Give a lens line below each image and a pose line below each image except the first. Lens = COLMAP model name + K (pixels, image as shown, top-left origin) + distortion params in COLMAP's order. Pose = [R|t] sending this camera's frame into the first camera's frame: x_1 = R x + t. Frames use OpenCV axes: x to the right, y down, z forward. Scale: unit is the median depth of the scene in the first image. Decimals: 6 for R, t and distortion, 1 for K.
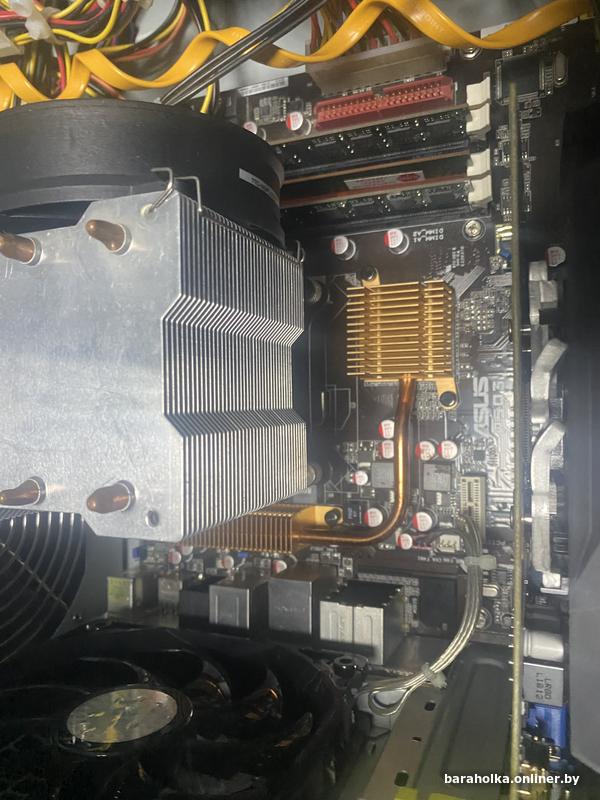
lens RADIAL K [[601.8, 0, 300.0], [0, 601.8, 400.0], [0, 0, 1]] dist [0.003414, -0.023542]
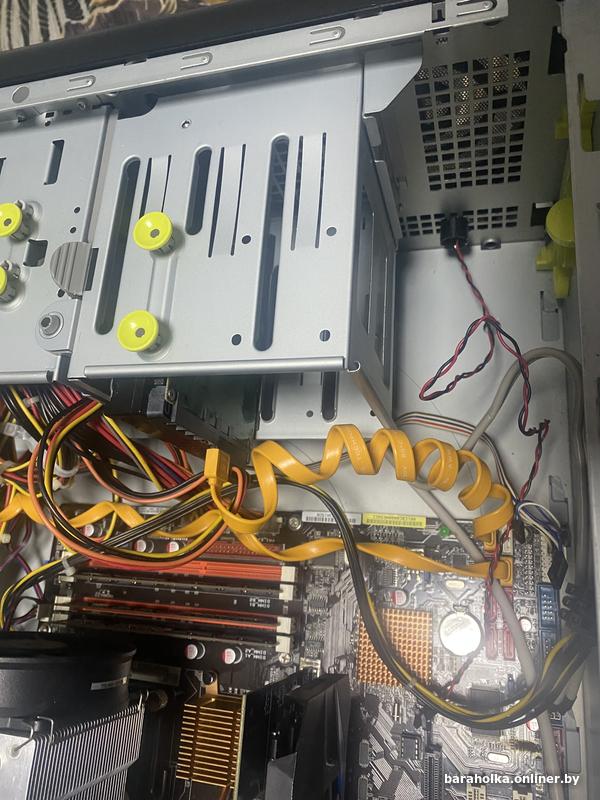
lens RADIAL K [[601.8, 0, 300.0], [0, 601.8, 400.0], [0, 0, 1]] dist [0.003414, -0.023542]
pose [[0.992588, 0.103766, 0.063254, 0.167458], [-0.082444, 0.957375, -0.276832, -0.455595], [-0.089283, 0.269566, 0.958834, -0.466866]]
